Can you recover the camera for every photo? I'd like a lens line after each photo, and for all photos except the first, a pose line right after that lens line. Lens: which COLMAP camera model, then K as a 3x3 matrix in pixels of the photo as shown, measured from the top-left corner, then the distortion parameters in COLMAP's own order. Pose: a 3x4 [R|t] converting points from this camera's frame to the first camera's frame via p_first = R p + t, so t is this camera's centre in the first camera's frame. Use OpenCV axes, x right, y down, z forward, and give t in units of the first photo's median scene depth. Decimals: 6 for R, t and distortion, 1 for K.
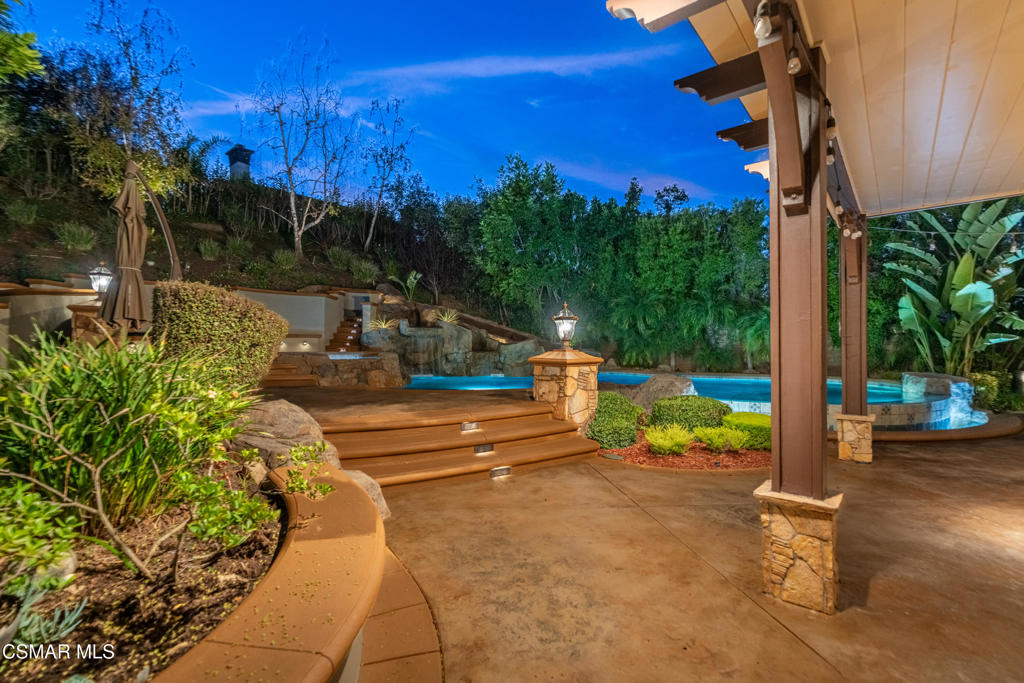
lens RADIAL K [[466.4, 0, 524.5], [0, 466.4, 341.9], [0, 0, 1]] dist [0.000559, -0.000047]
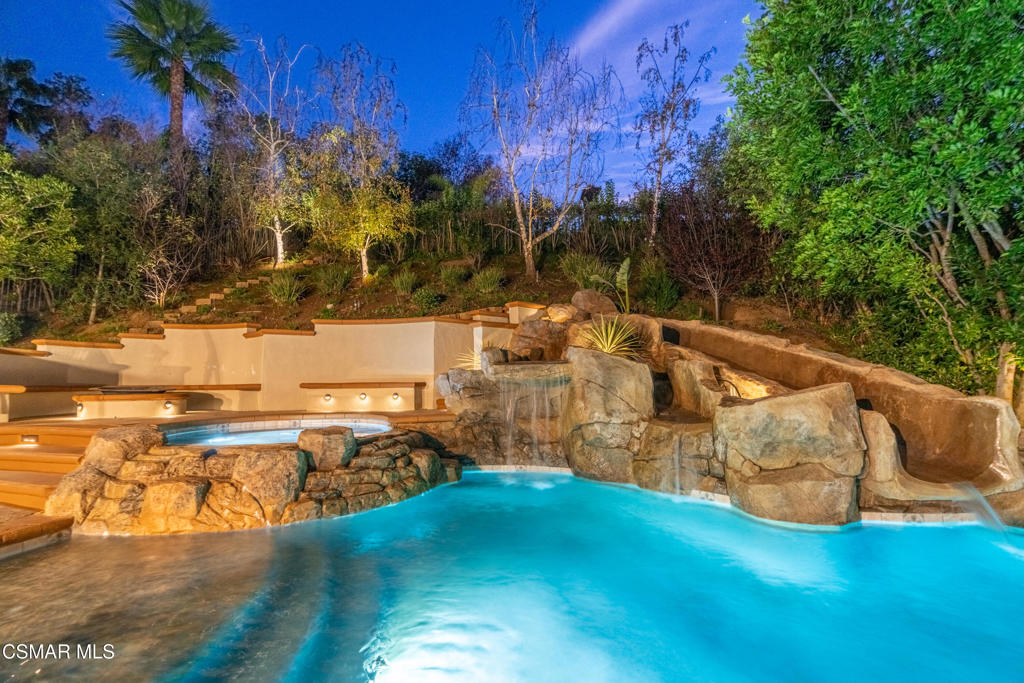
lens RADIAL K [[466.4, 0, 524.5], [0, 466.4, 341.9], [0, 0, 1]] dist [0.000559, -0.000047]
pose [[0.631926, -0.077046, -0.771190, 0.120916], [0.018105, 0.996243, -0.084694, -0.012824], [0.774818, 0.039558, 0.630946, 0.665891]]
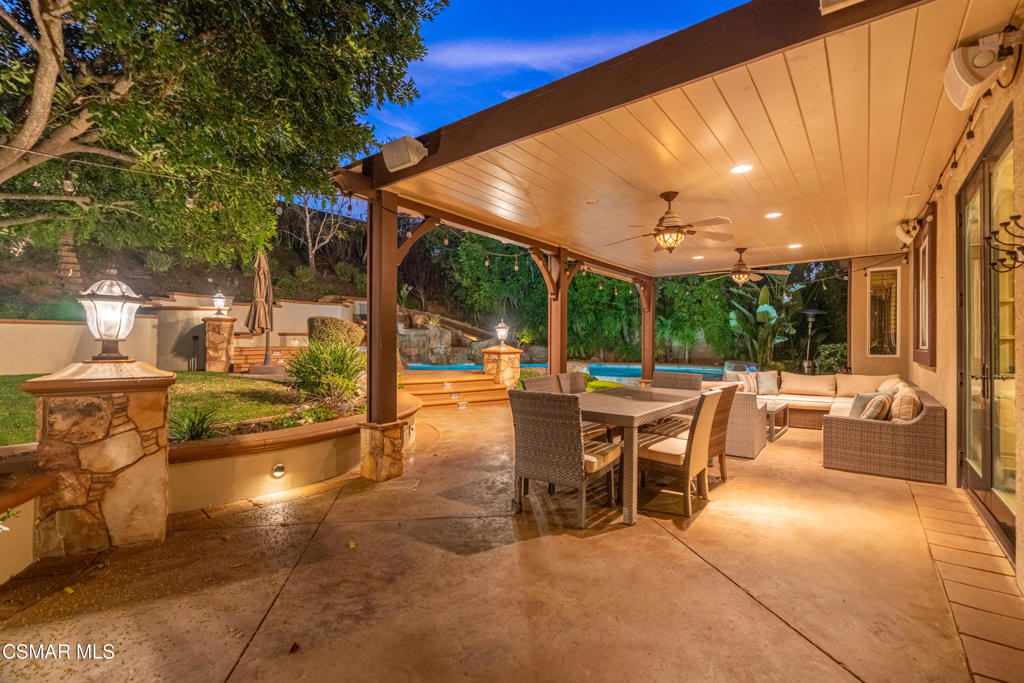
lens RADIAL K [[466.4, 0, 524.5], [0, 466.4, 341.9], [0, 0, 1]] dist [0.000559, -0.000047]
pose [[0.999231, 0.003740, 0.039023, 0.046424], [-0.004051, 0.999961, 0.007888, -0.004930], [-0.038992, -0.008040, 0.999207, -0.351079]]
